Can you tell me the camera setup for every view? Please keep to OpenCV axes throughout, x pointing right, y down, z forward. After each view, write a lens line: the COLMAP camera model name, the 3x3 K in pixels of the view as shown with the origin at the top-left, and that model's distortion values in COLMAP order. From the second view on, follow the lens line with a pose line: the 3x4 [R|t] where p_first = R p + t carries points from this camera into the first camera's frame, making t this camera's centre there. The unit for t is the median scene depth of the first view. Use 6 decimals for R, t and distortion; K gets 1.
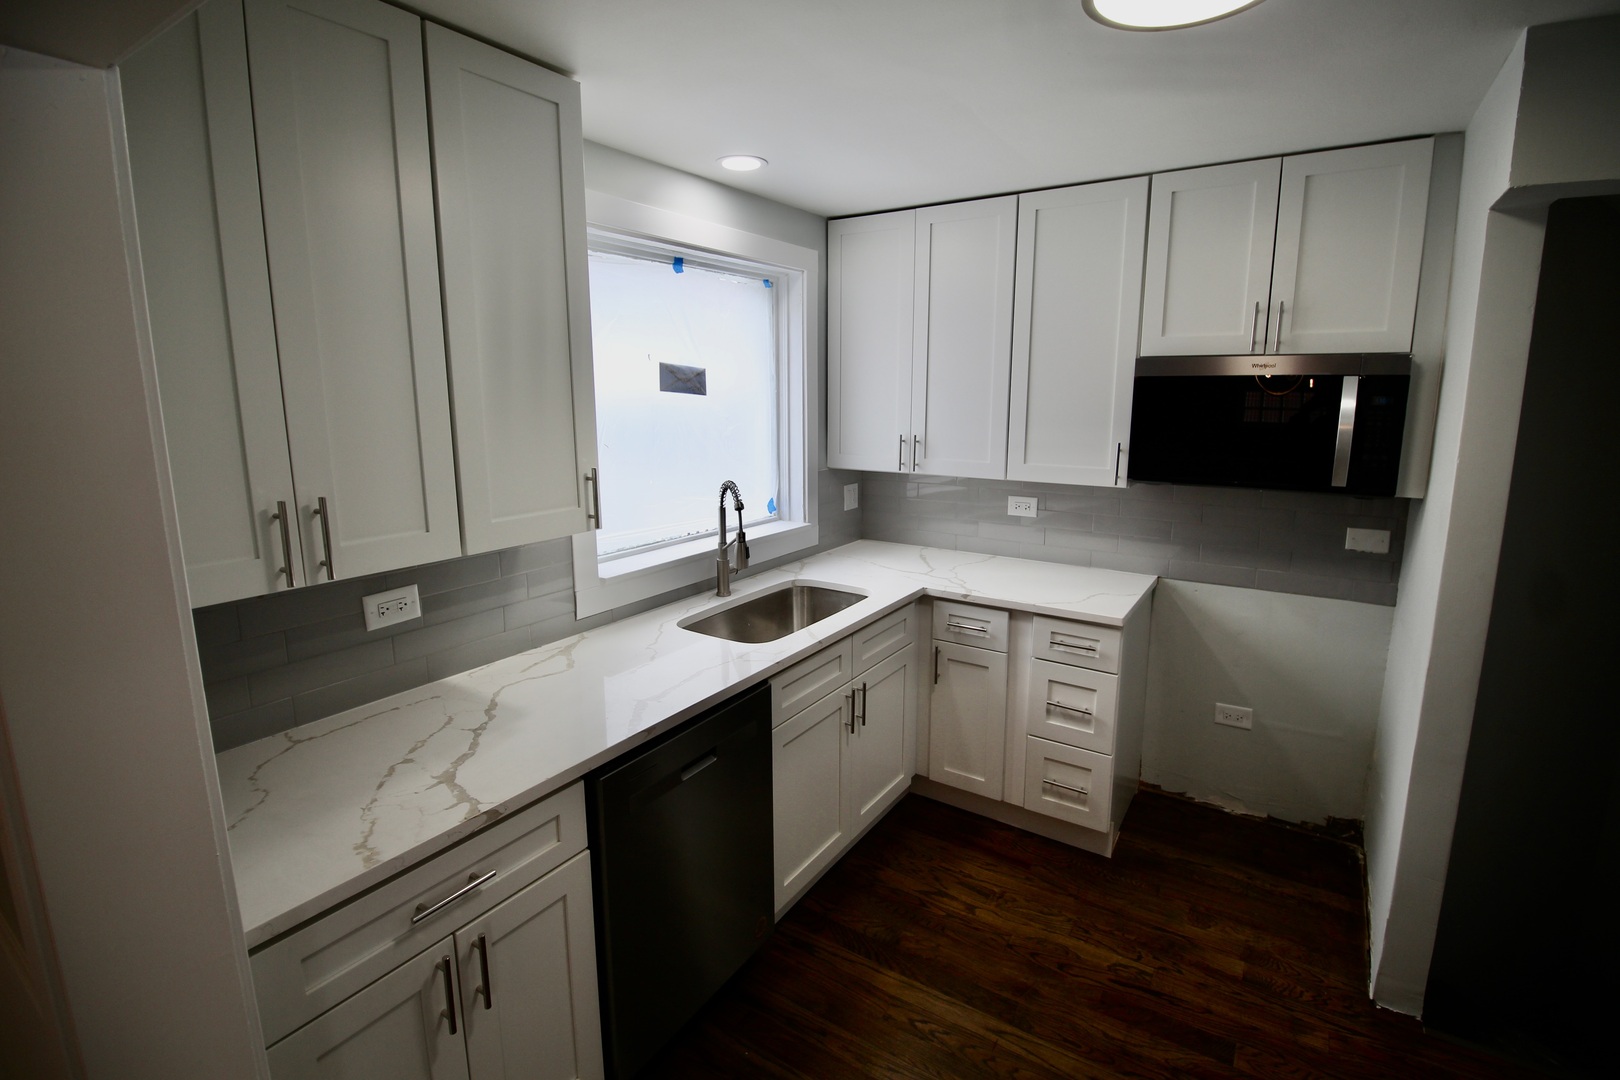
lens RADIAL K [[740.7, 0, 836.0], [0, 740.7, 515.8], [0, 0, 1]] dist [-0.001129, -0.013630]
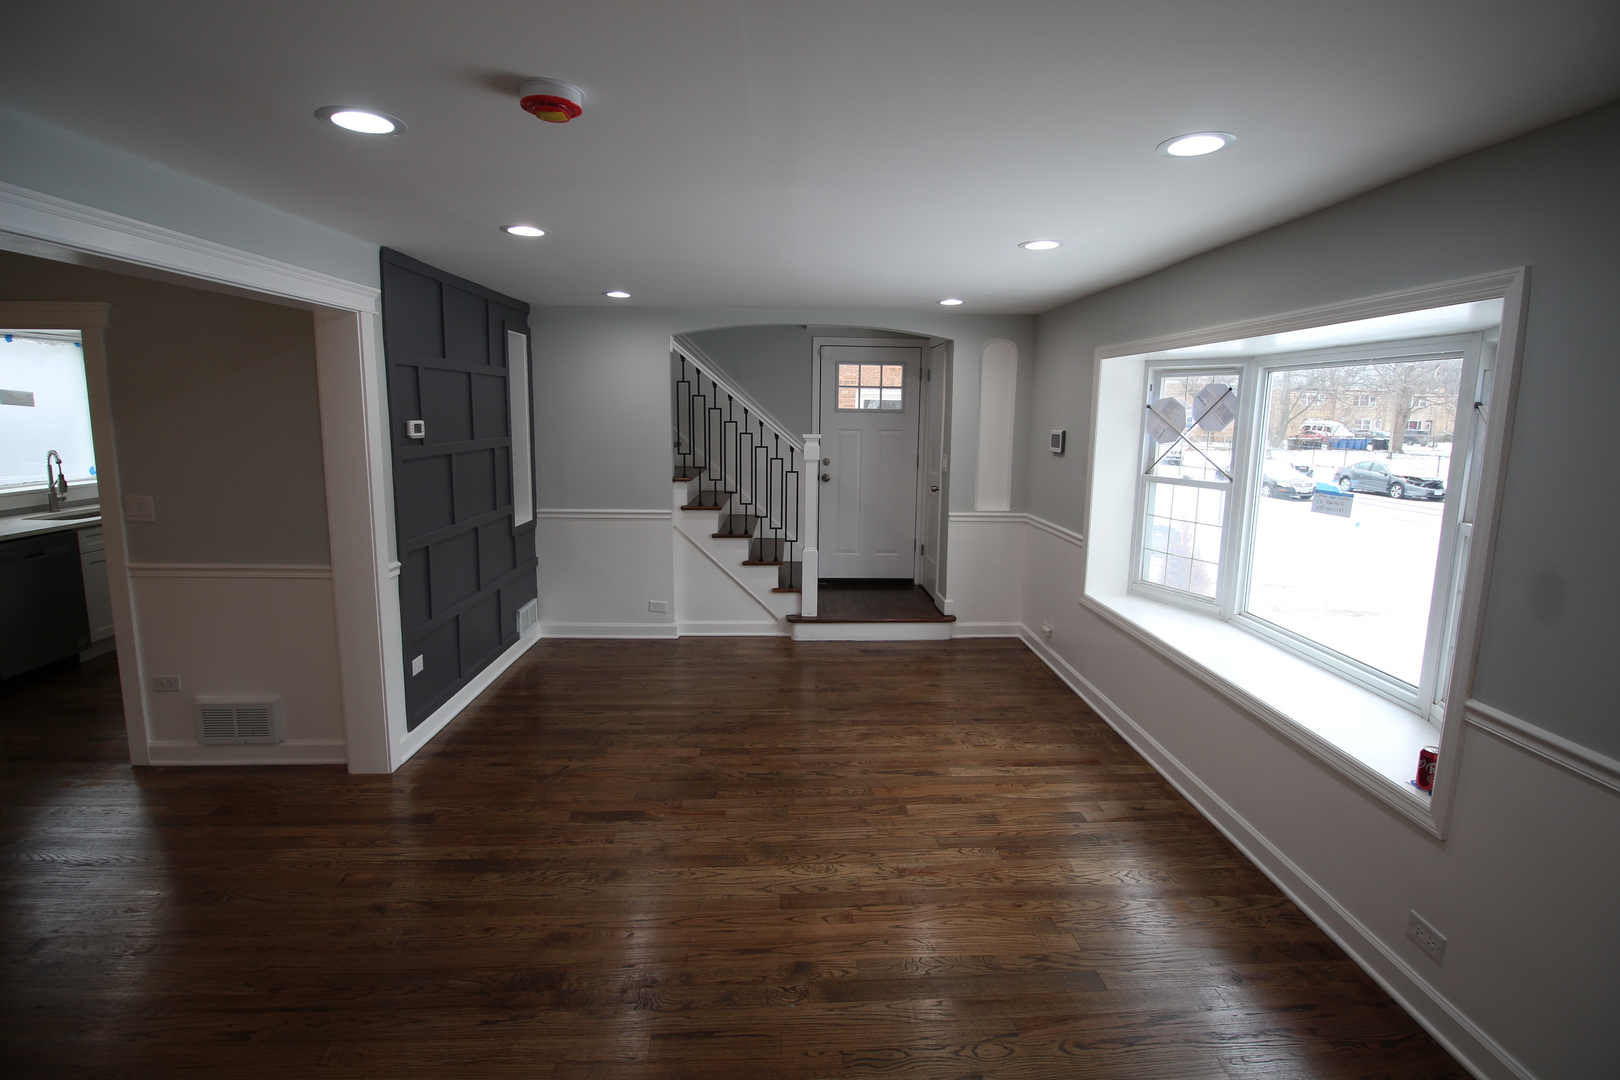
lens RADIAL K [[740.7, 0, 836.0], [0, 740.7, 515.8], [0, 0, 1]] dist [-0.001129, -0.013630]
pose [[0.808697, -0.075772, 0.583324, 0.566494], [0.088181, 0.996079, 0.007138, 0.418179], [-0.581578, 0.045665, 0.812208, -2.484347]]
